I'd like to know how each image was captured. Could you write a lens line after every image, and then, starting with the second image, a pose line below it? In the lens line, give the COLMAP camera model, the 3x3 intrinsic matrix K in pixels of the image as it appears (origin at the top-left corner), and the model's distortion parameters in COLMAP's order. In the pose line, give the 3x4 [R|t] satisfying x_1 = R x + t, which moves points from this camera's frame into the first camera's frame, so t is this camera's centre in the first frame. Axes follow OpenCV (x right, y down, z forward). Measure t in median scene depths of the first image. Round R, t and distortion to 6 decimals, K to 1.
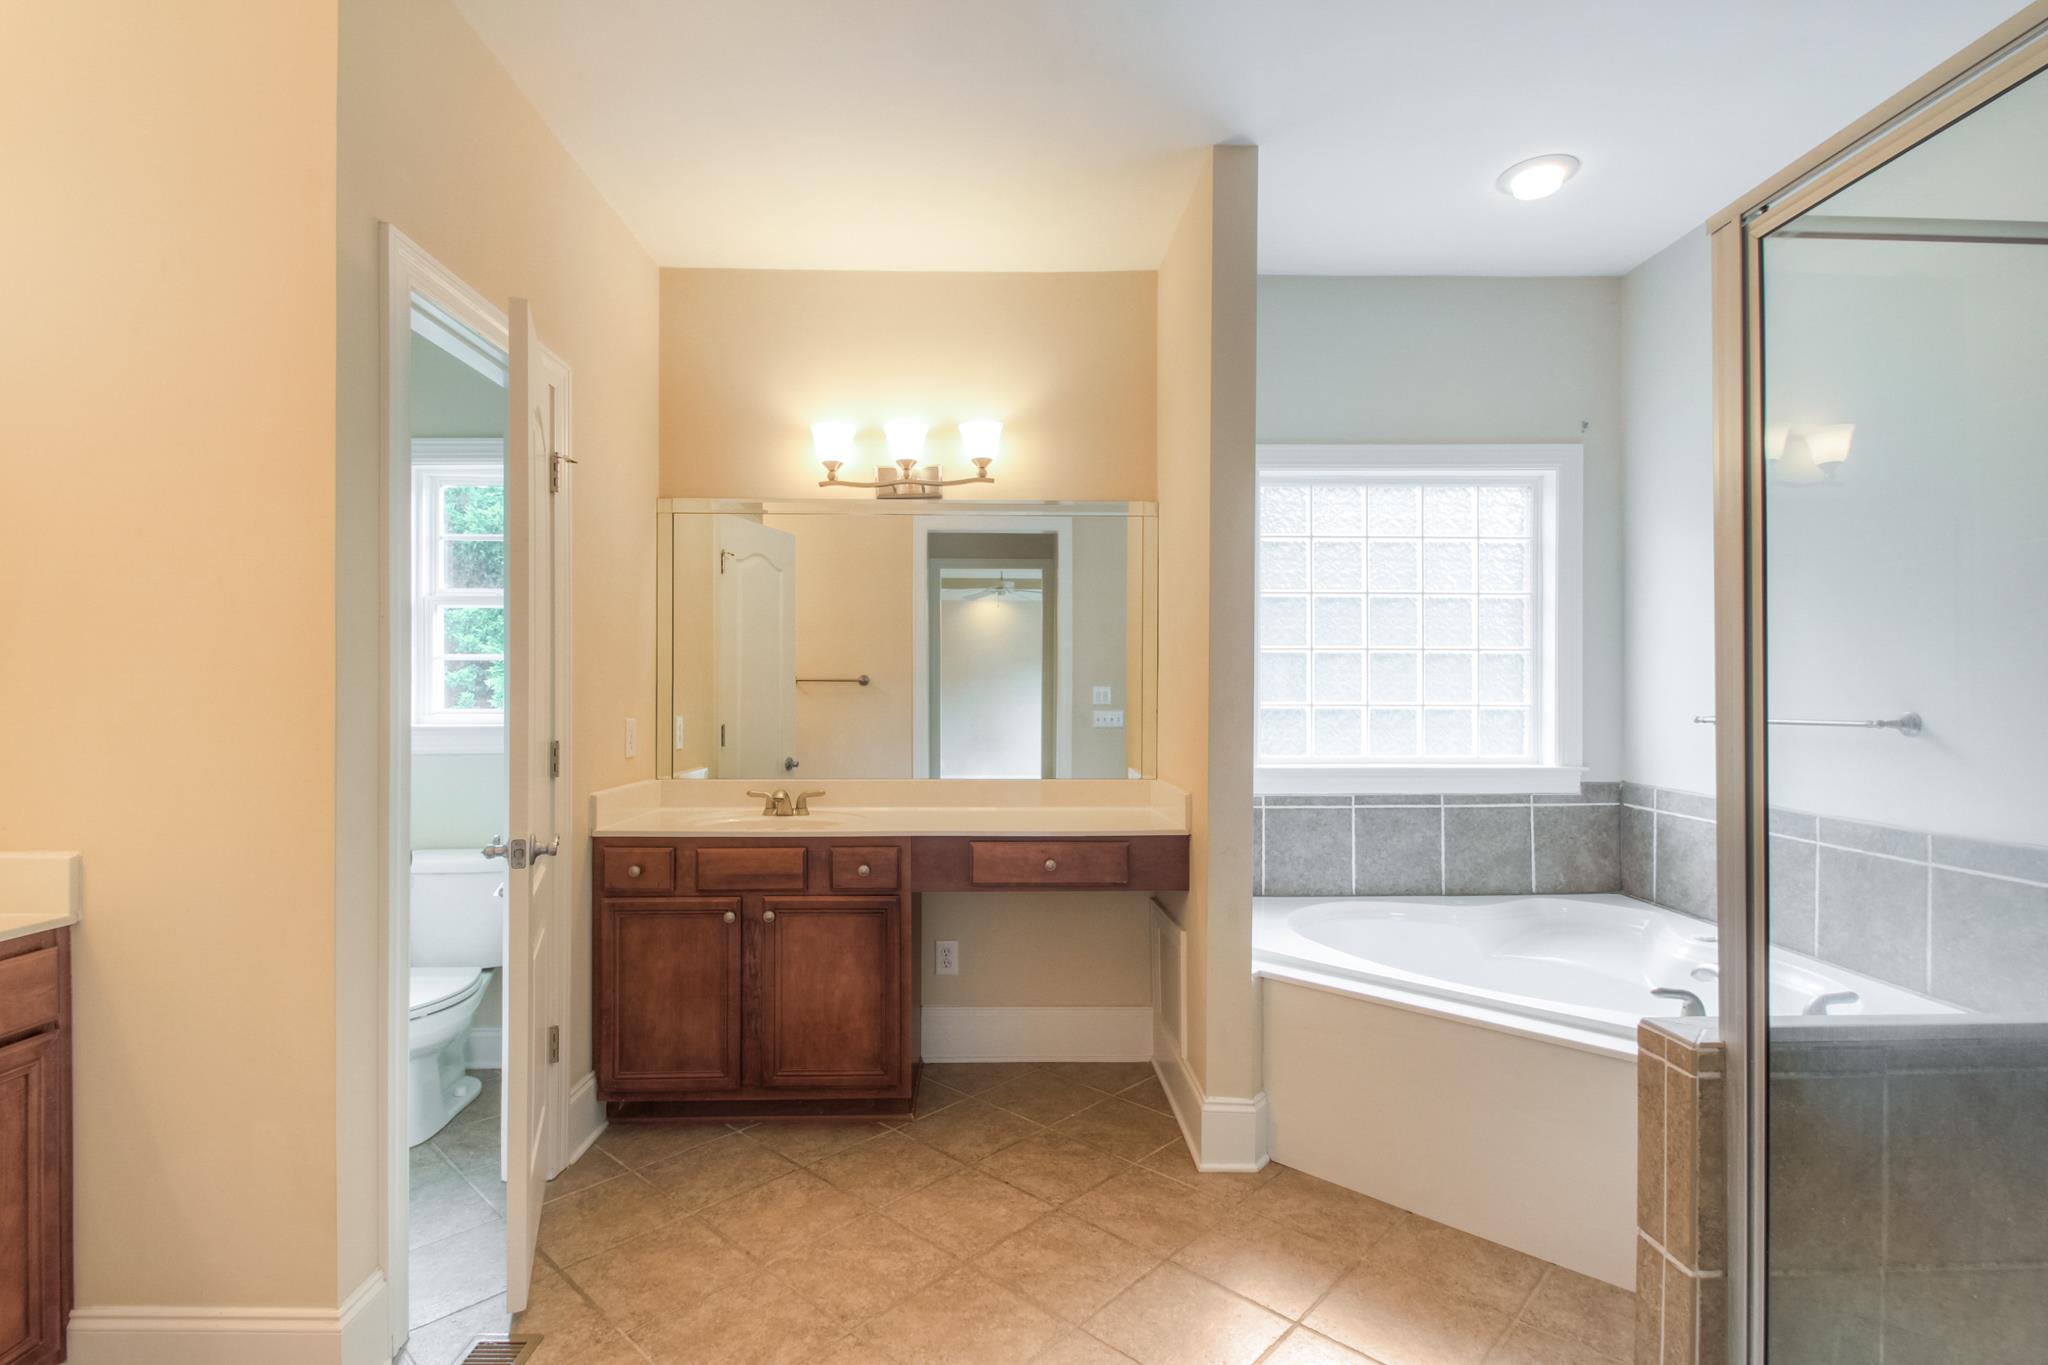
lens RADIAL K [[964.3, 0, 1012.9], [0, 964.3, 691.7], [0, 0, 1]] dist [0.012354, -0.011254]
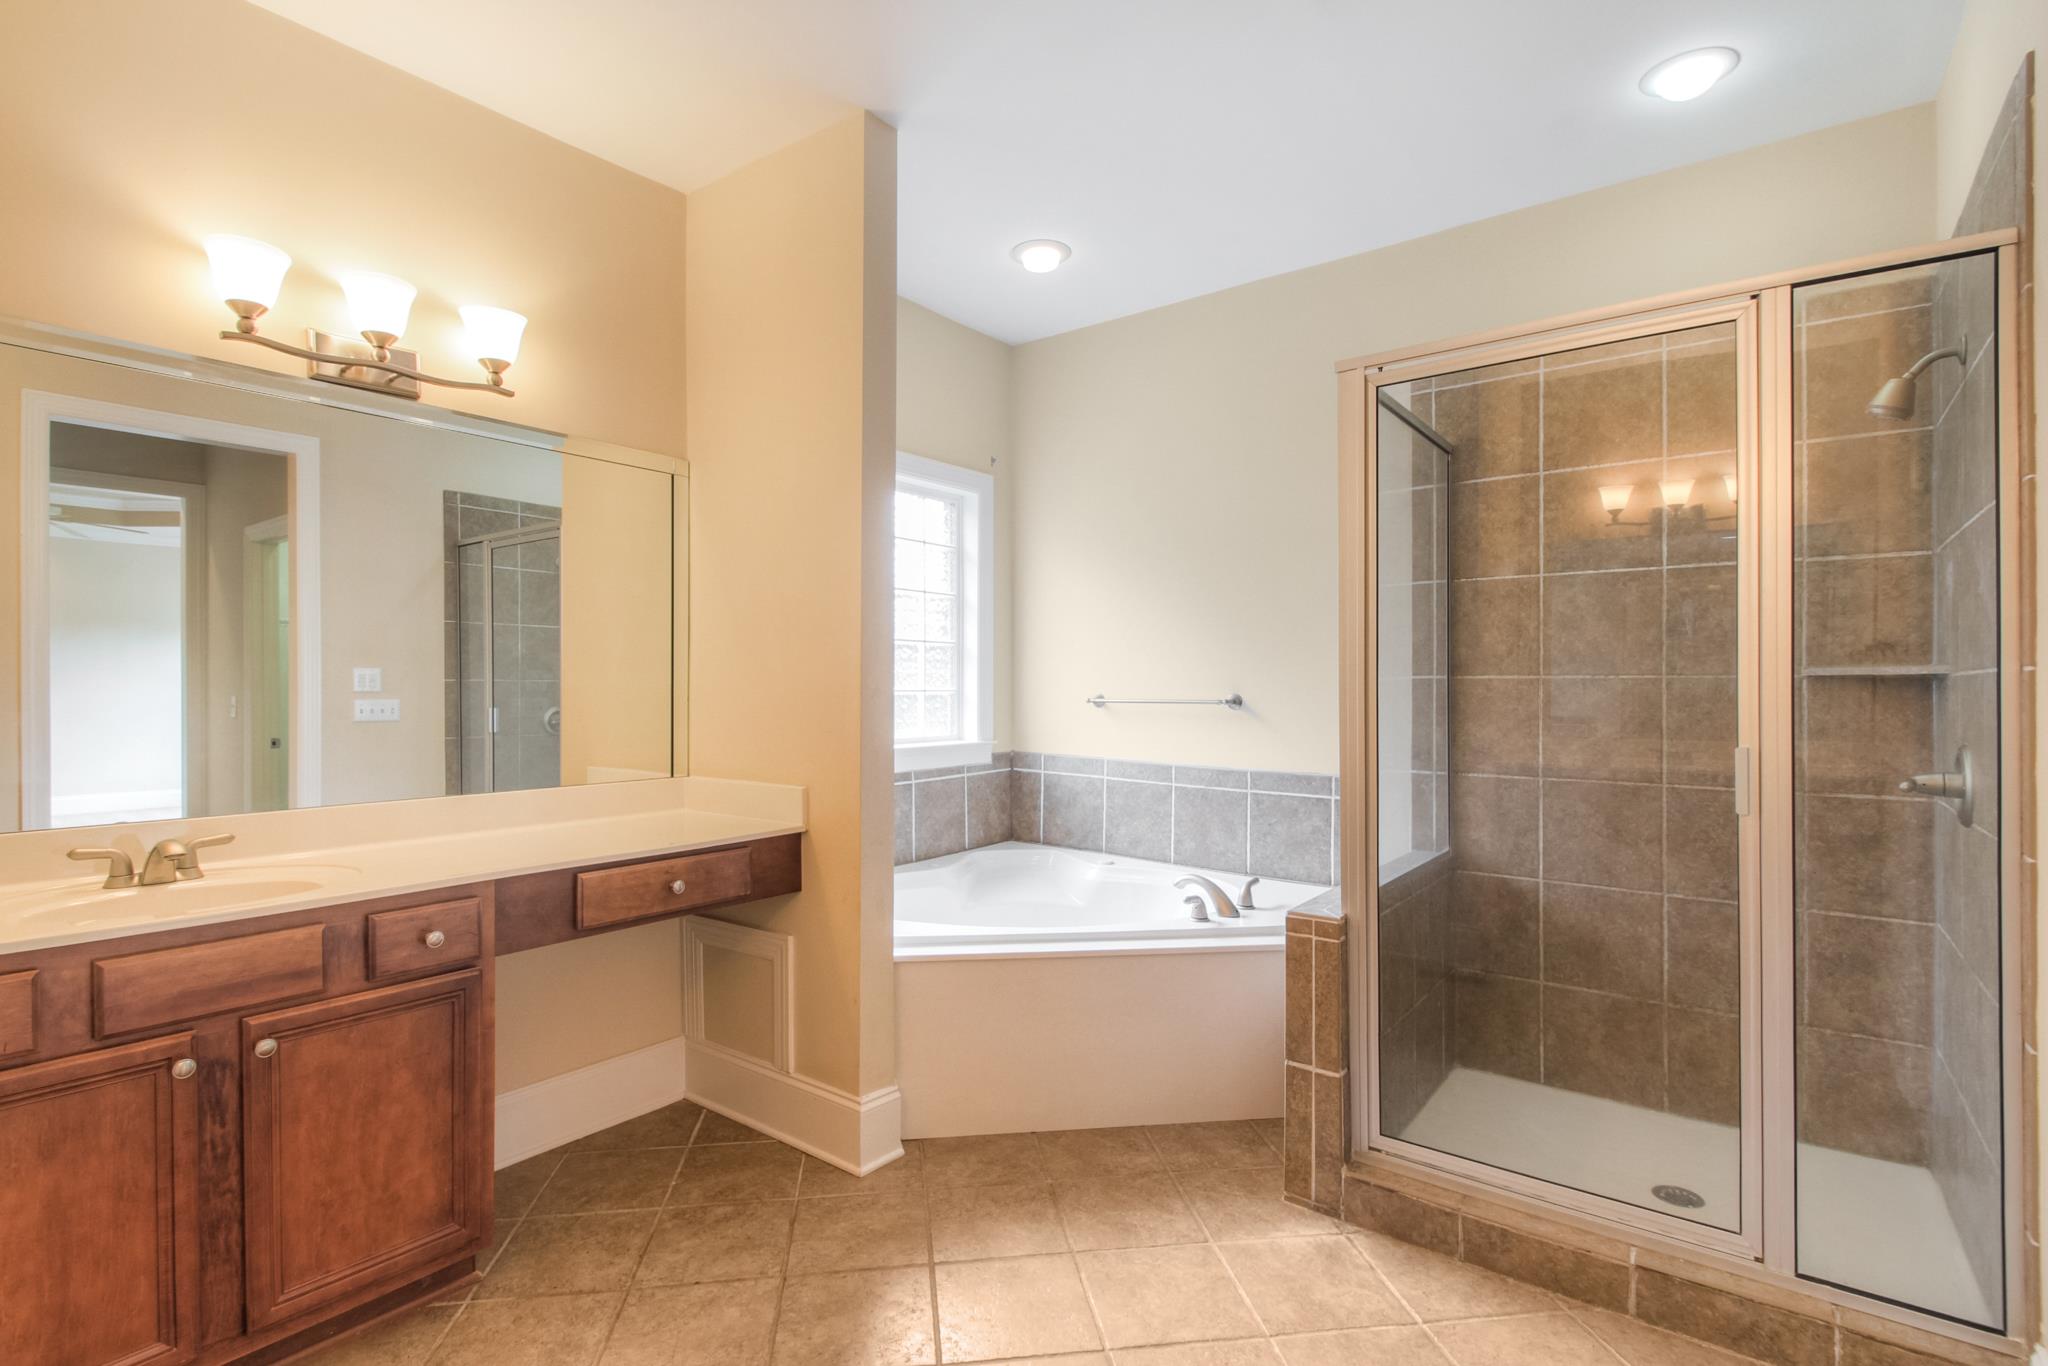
lens RADIAL K [[977.1, 0, 1008.8], [0, 977.1, 686.1], [0, 0, 1]] dist [0.018870, -0.015424]
pose [[0.624612, -0.001036, 0.780934, -0.434977], [-0.007048, 0.999951, 0.006964, 0.000086], [-0.780903, -0.009854, 0.624574, 0.255968]]
